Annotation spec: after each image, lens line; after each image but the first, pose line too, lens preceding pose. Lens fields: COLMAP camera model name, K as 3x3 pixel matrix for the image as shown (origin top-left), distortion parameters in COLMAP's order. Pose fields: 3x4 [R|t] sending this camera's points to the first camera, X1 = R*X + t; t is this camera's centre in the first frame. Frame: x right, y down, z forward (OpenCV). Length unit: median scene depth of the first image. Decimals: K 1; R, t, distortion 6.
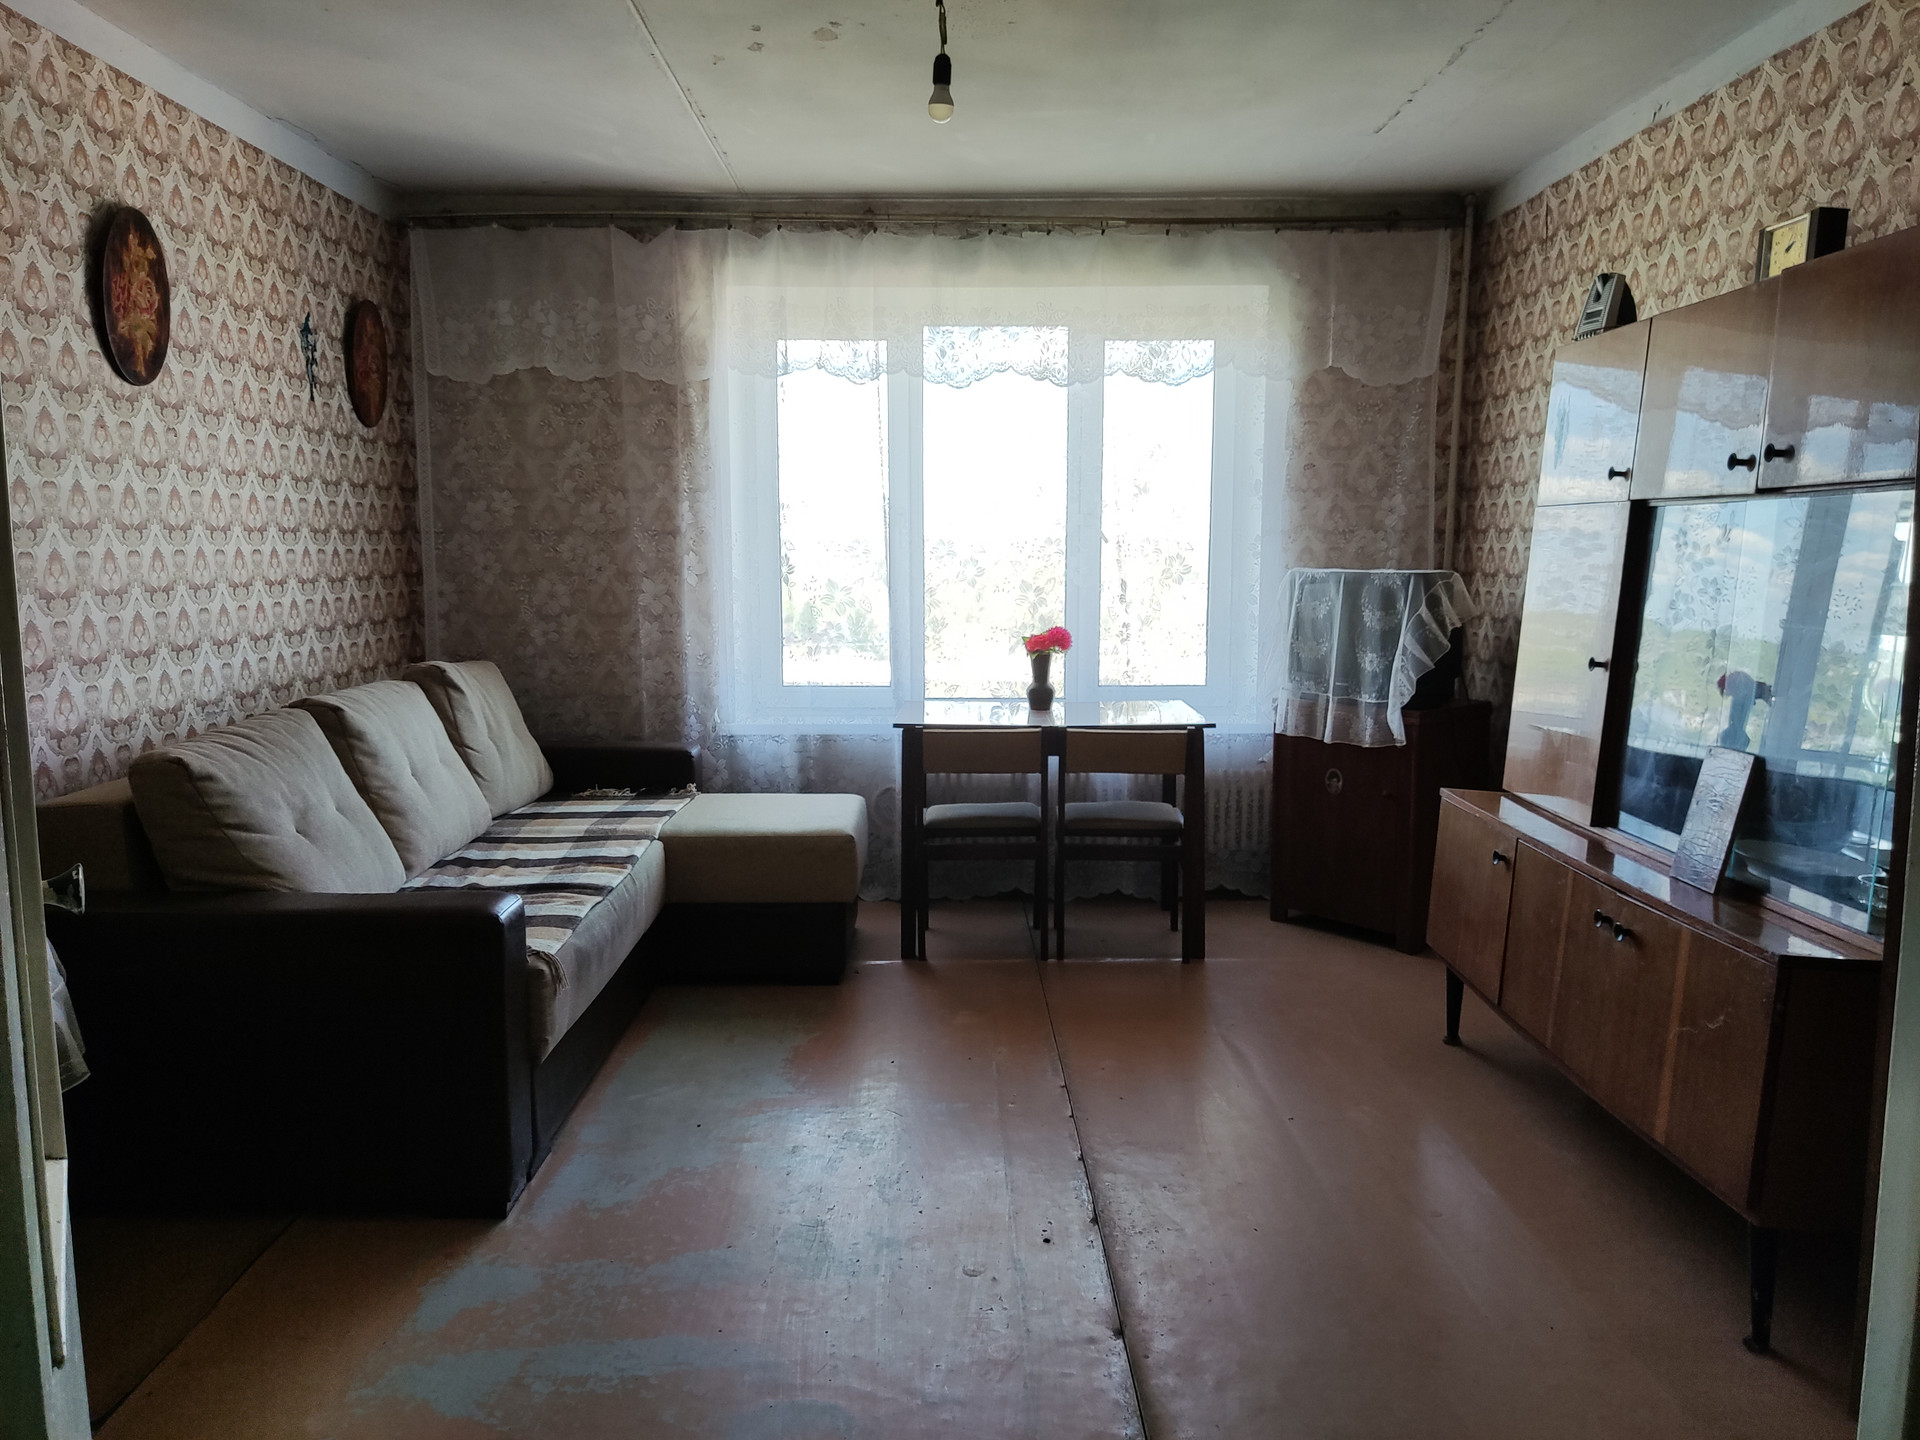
lens RADIAL K [[1413.9, 0, 960.0], [0, 1413.9, 720.0], [0, 0, 1]] dist [0.117282, -0.149504]
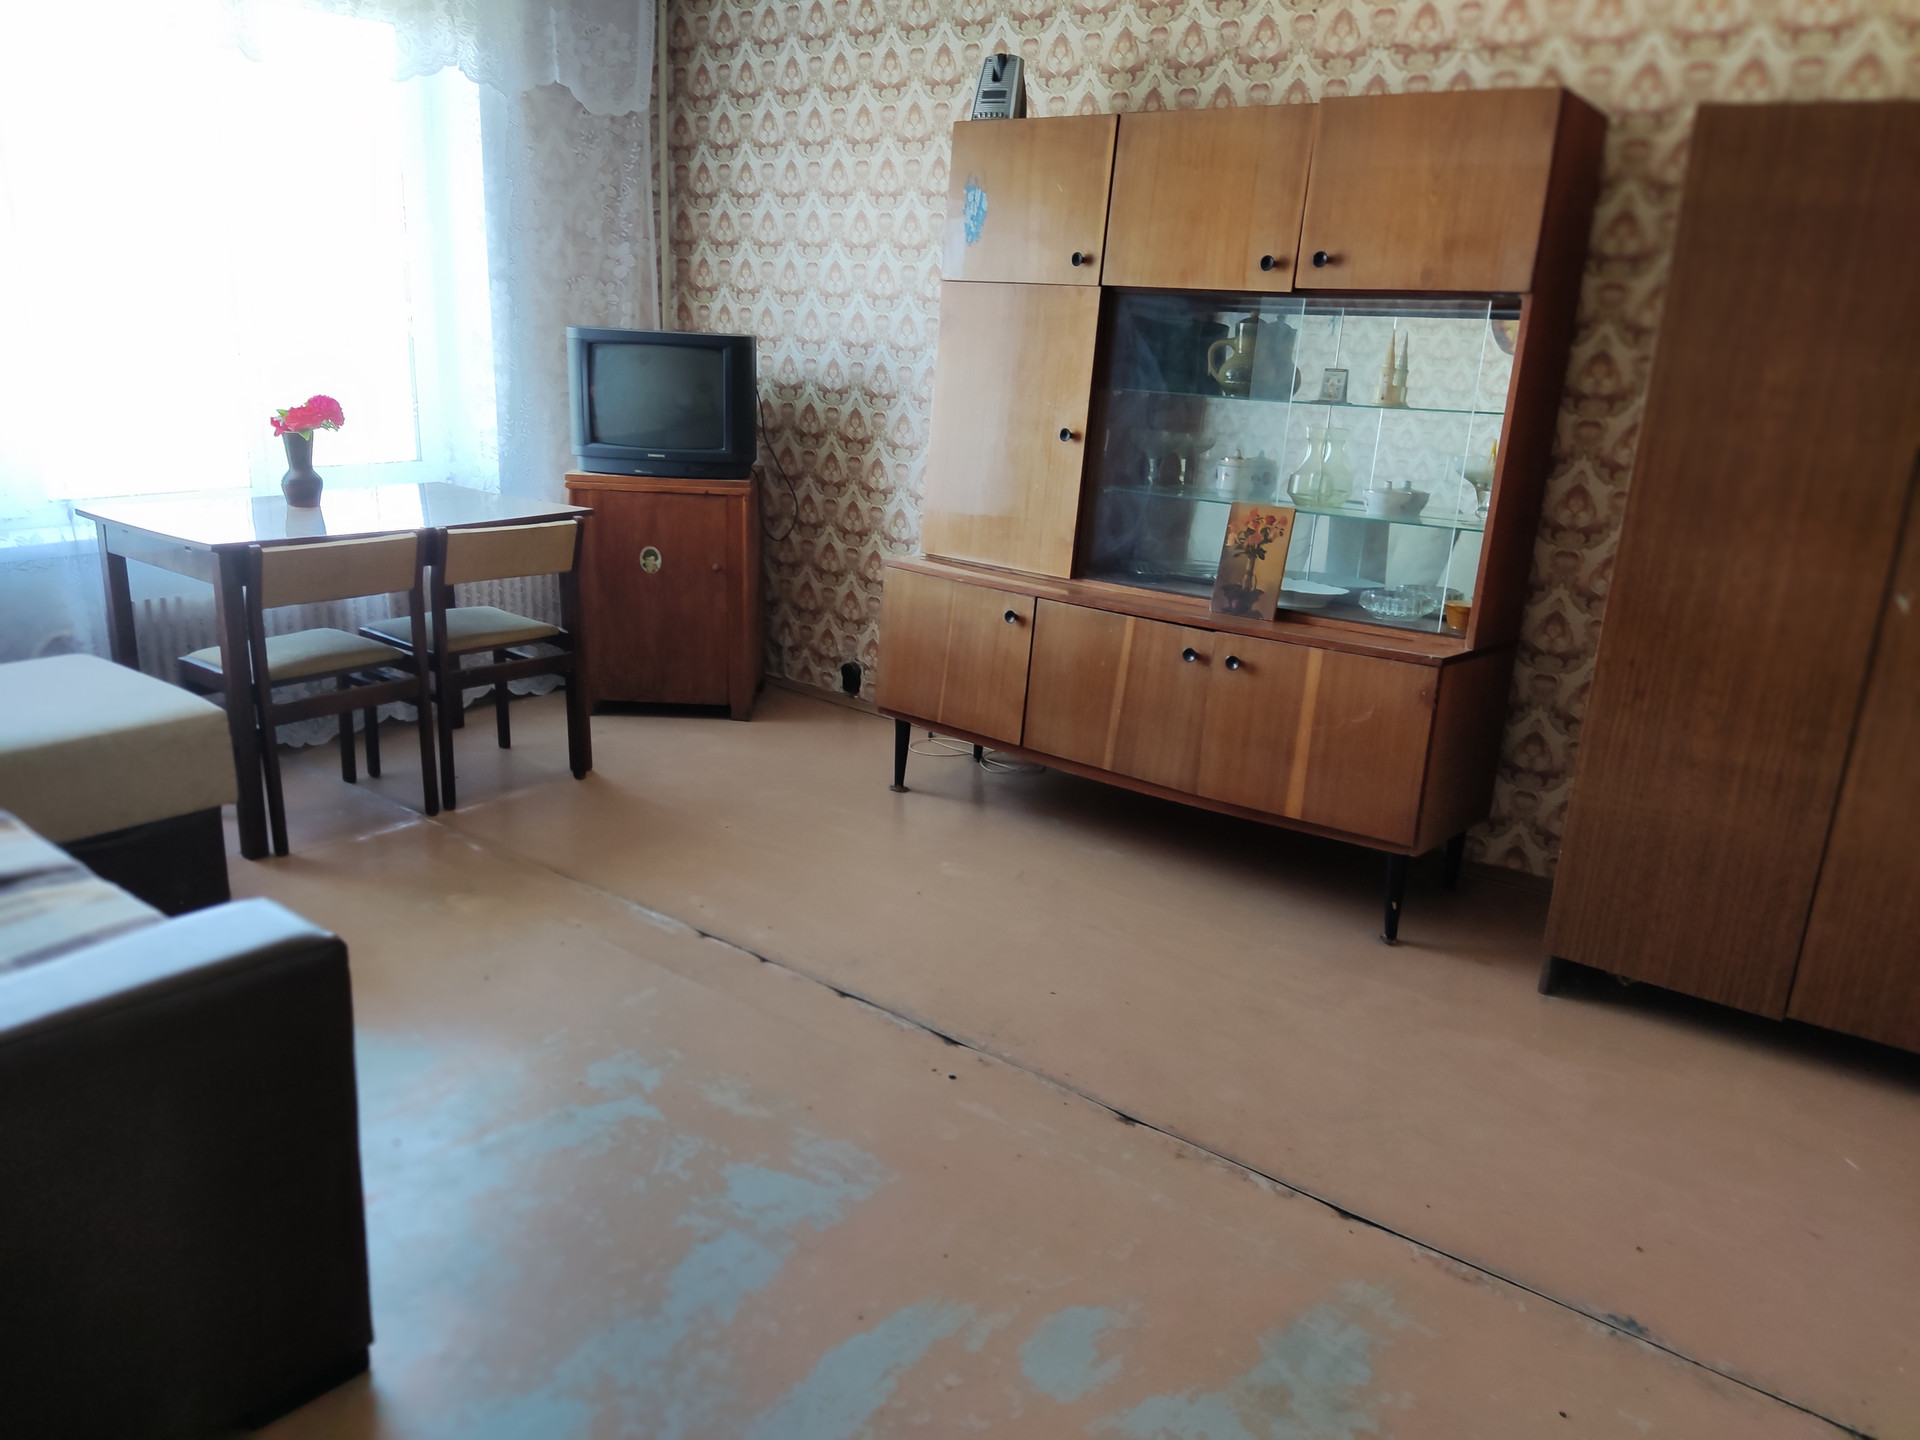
lens RADIAL K [[1413.9, 0, 960.0], [0, 1413.9, 720.0], [0, 0, 1]] dist [0.117282, -0.149504]
pose [[0.640491, -0.193693, 0.743138, -0.374946], [0.054635, 0.976712, 0.207484, -0.043542], [-0.766020, -0.092290, 0.636157, 0.253340]]
